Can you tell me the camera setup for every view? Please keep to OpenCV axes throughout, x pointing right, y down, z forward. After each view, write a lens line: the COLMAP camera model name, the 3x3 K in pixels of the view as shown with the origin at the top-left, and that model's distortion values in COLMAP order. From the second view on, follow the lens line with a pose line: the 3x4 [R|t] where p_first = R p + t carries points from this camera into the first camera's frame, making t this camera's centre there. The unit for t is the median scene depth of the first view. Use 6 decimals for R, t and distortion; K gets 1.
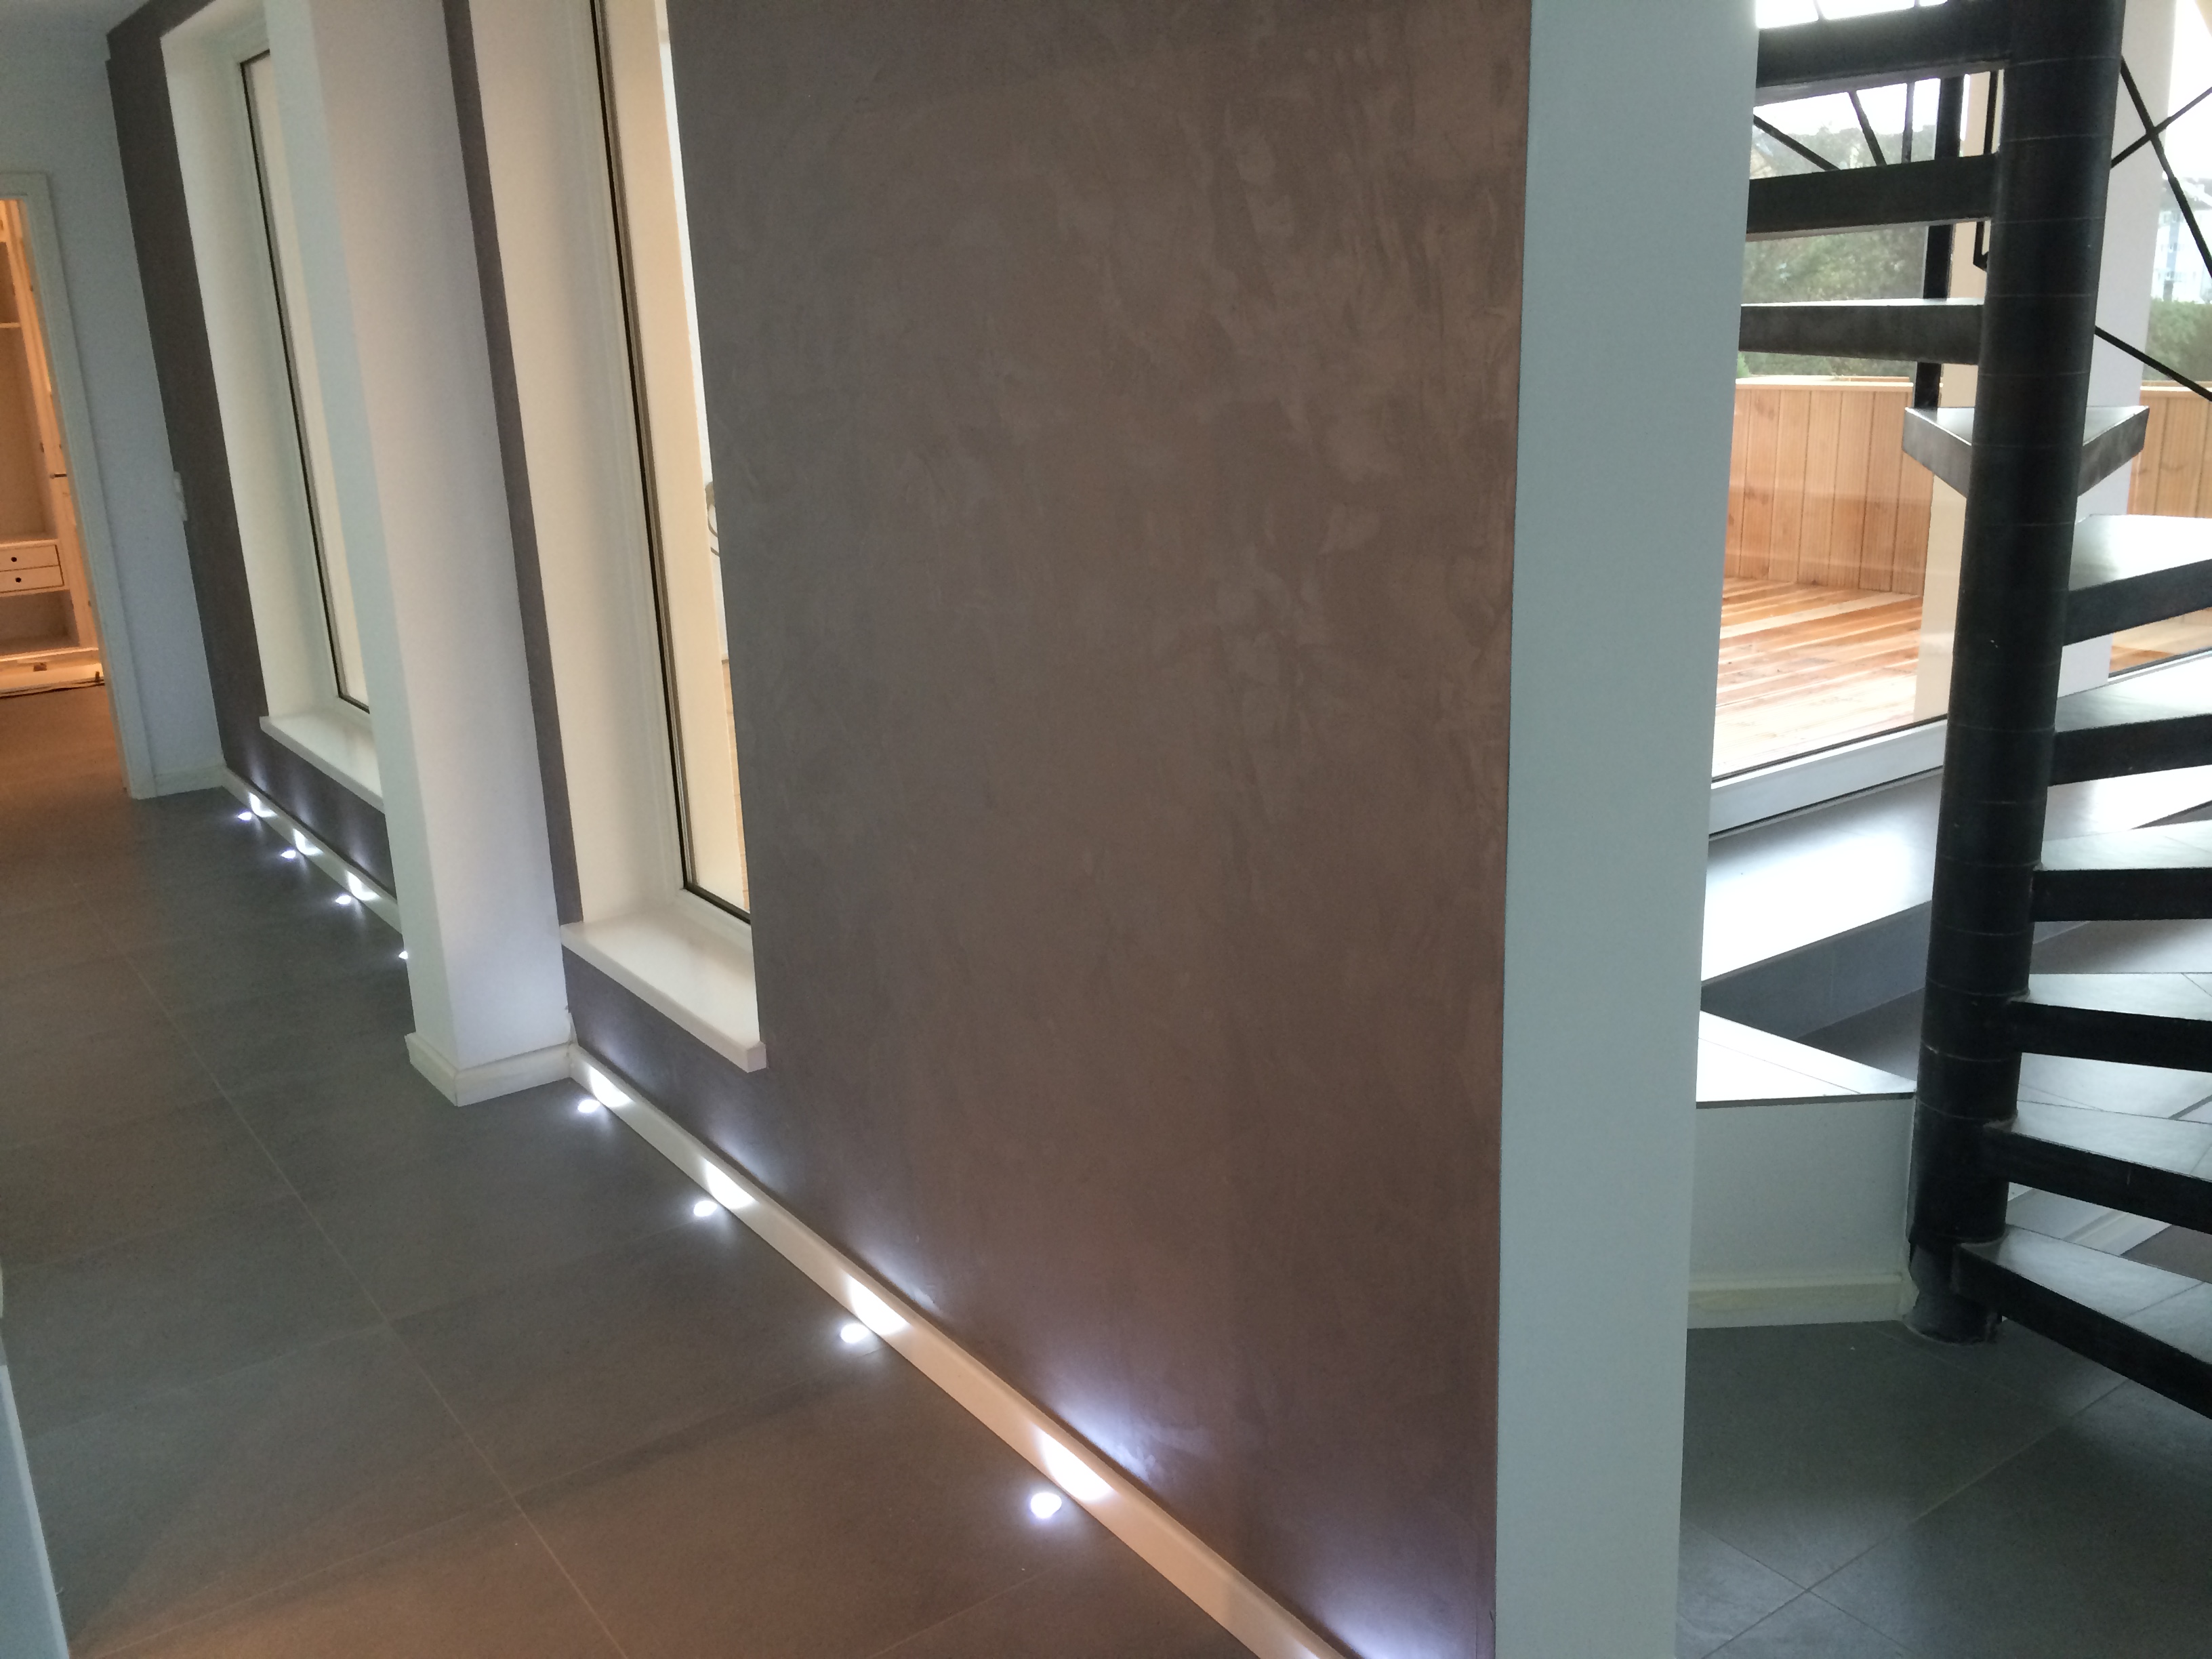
lens RADIAL K [[1881.1, 0, 1107.7], [0, 1881.1, 839.6], [0, 0, 1]] dist [0.088079, -0.111009]
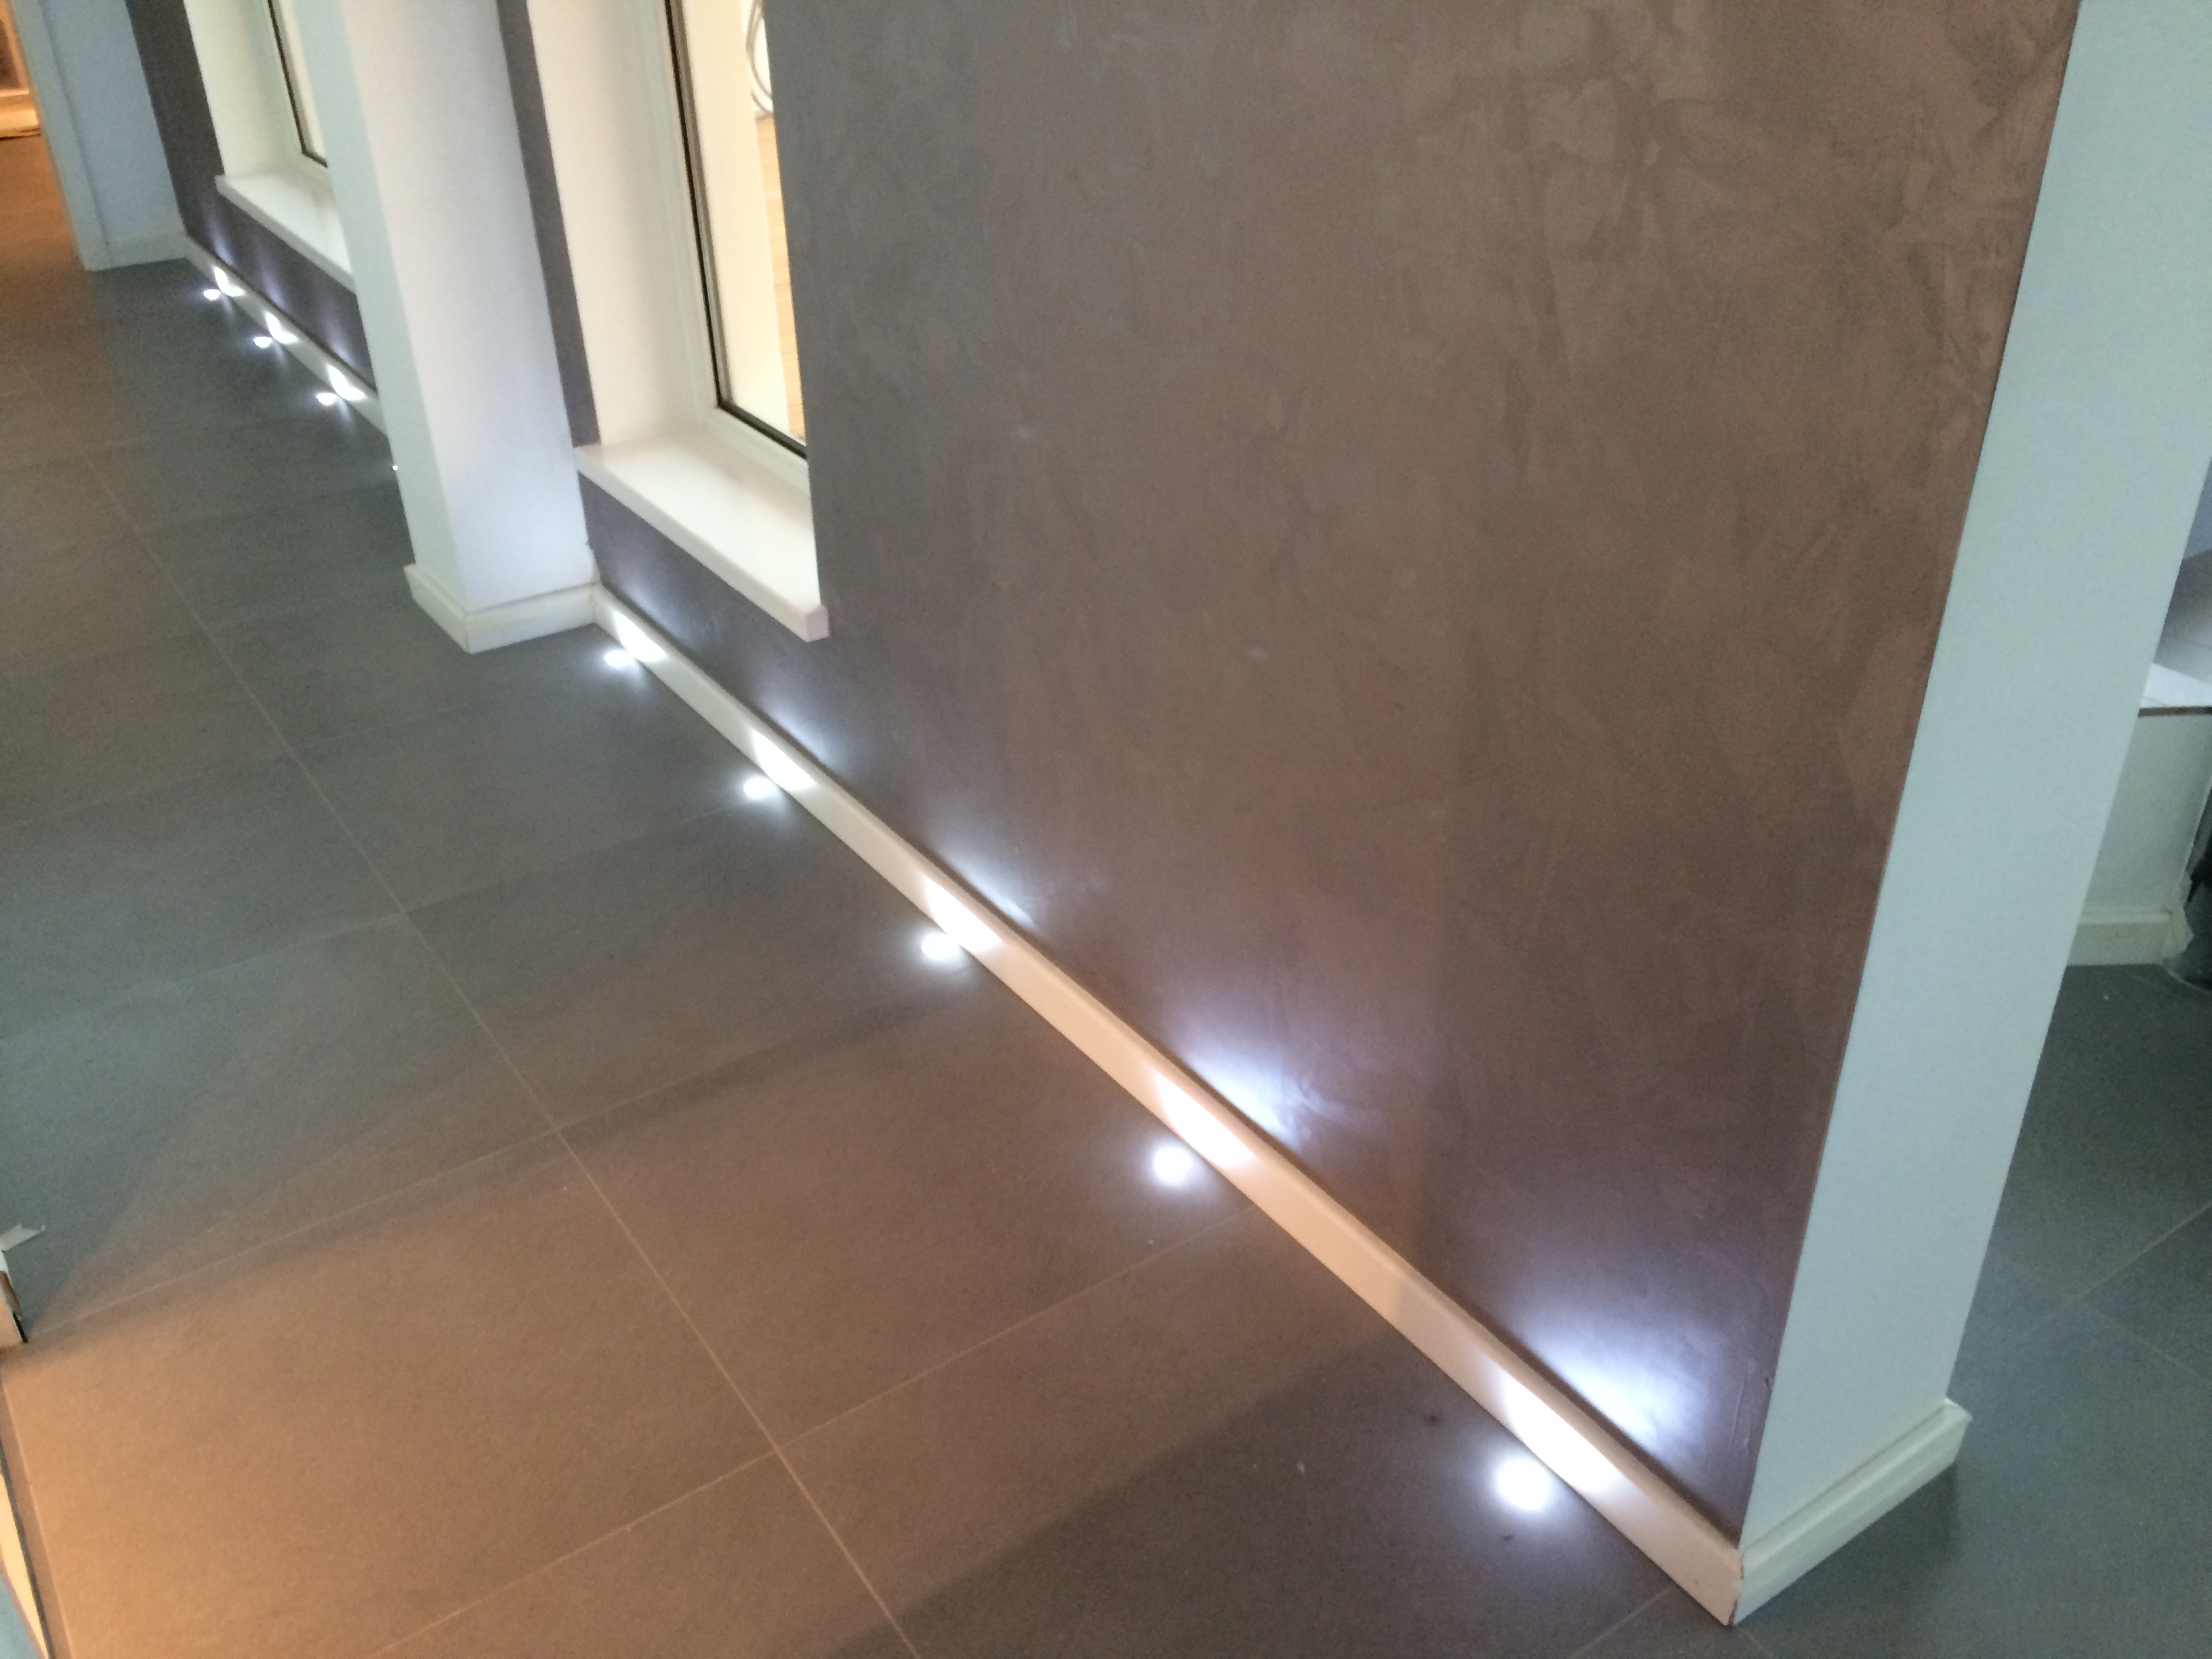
lens RADIAL K [[1881.1, 0, 1103.5], [0, 1881.1, 824.8], [0, 0, 1]] dist [0.088079, -0.111009]
pose [[0.999633, 0.026042, -0.007503, -0.053821], [-0.023322, 0.967630, 0.251294, -0.013008], [0.013804, -0.251027, 0.967882, 0.179395]]
